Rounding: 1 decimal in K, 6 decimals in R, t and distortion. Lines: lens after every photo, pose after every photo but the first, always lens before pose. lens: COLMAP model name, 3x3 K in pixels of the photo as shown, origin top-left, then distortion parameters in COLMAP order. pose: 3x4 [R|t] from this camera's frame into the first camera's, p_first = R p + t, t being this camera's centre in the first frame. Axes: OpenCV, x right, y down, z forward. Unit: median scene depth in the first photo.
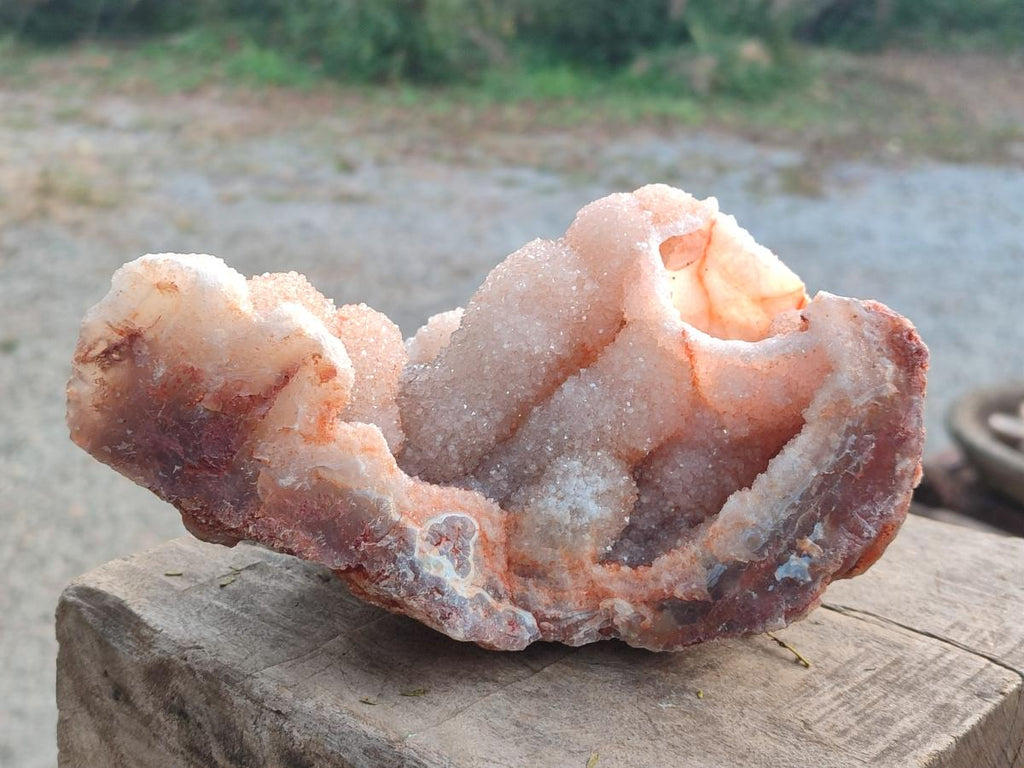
lens RADIAL K [[1479.3, 0, 512.0], [0, 1479.3, 384.0], [0, 0, 1]] dist [0.190400, -0.882150]
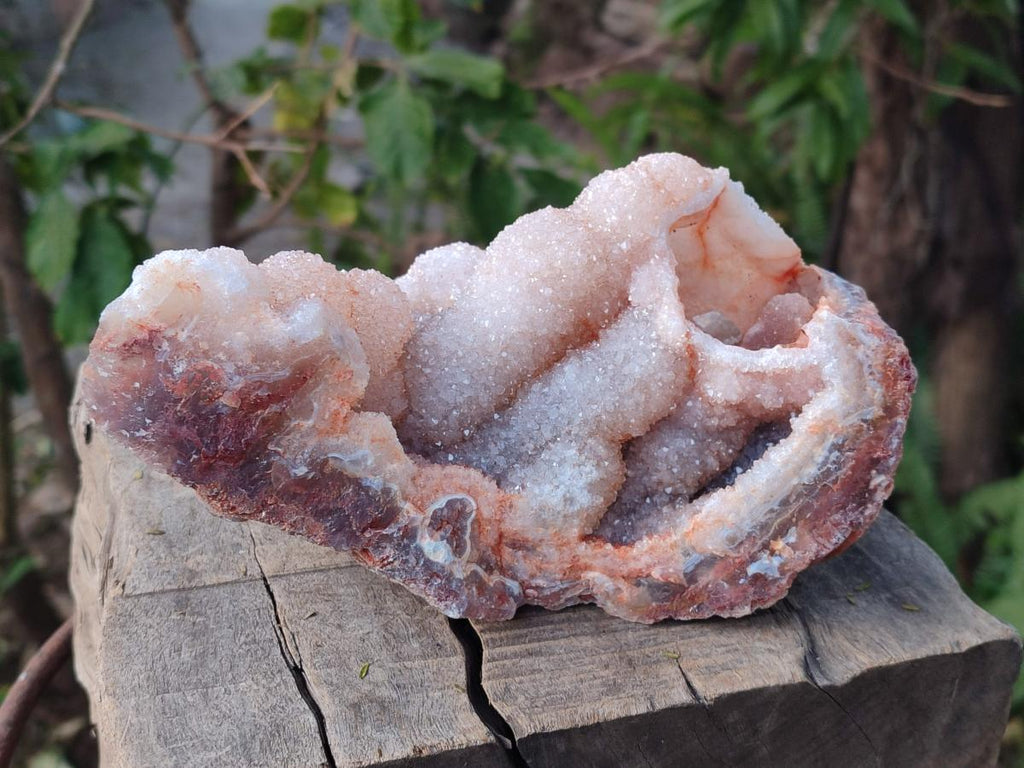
lens RADIAL K [[1479.3, 0, 512.0], [0, 1479.3, 384.0], [0, 0, 1]] dist [0.190400, -0.882150]
pose [[0.994817, 0.062765, 0.079998, -0.087508], [-0.082972, 0.955865, 0.281846, -0.288220], [-0.058777, -0.287023, 0.956119, 0.013248]]
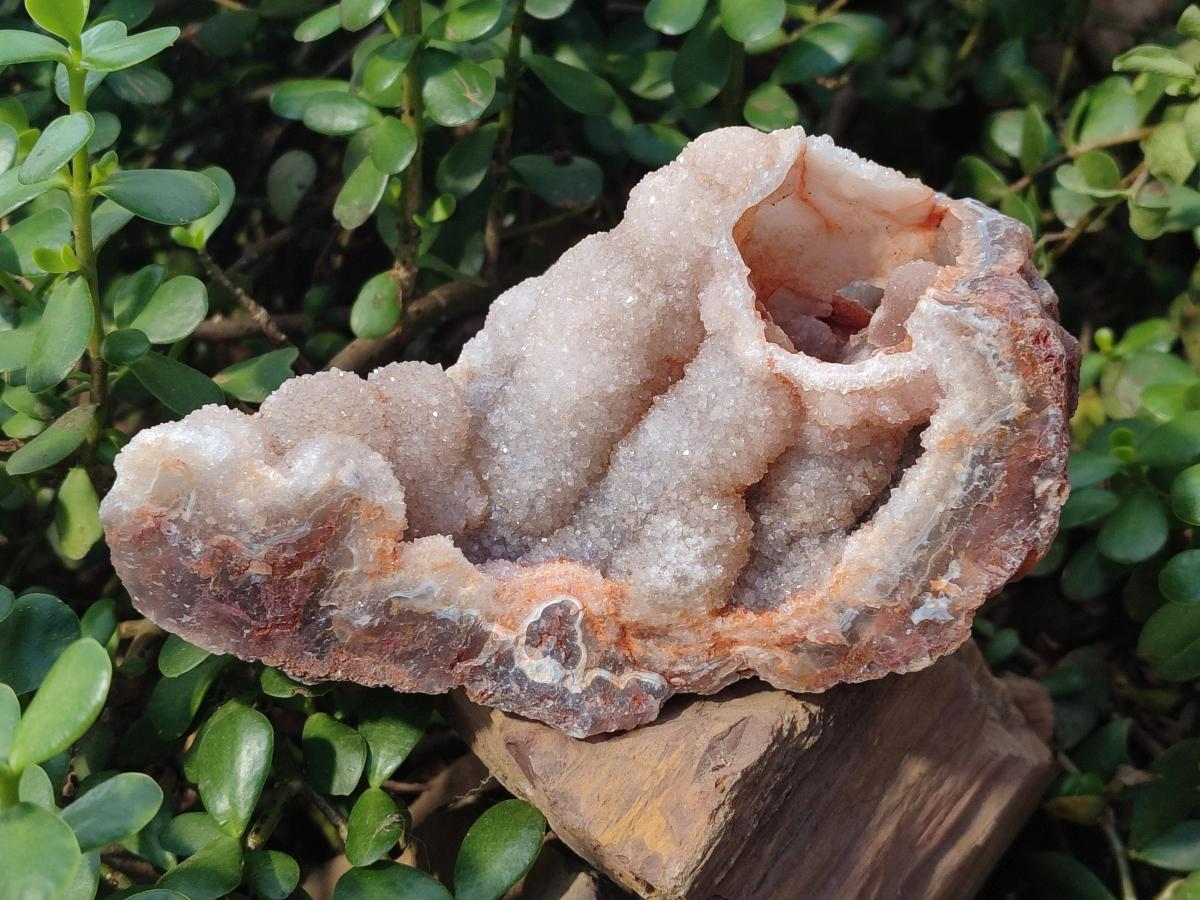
lens RADIAL K [[1733.5, 0, 600.0], [0, 1733.5, 450.0], [0, 0, 1]] dist [0.190400, -0.882150]
pose [[0.970133, -0.155063, -0.186538, 0.203307], [0.220430, 0.884534, 0.411109, -0.426639], [0.101252, -0.439949, 0.892296, 0.090560]]
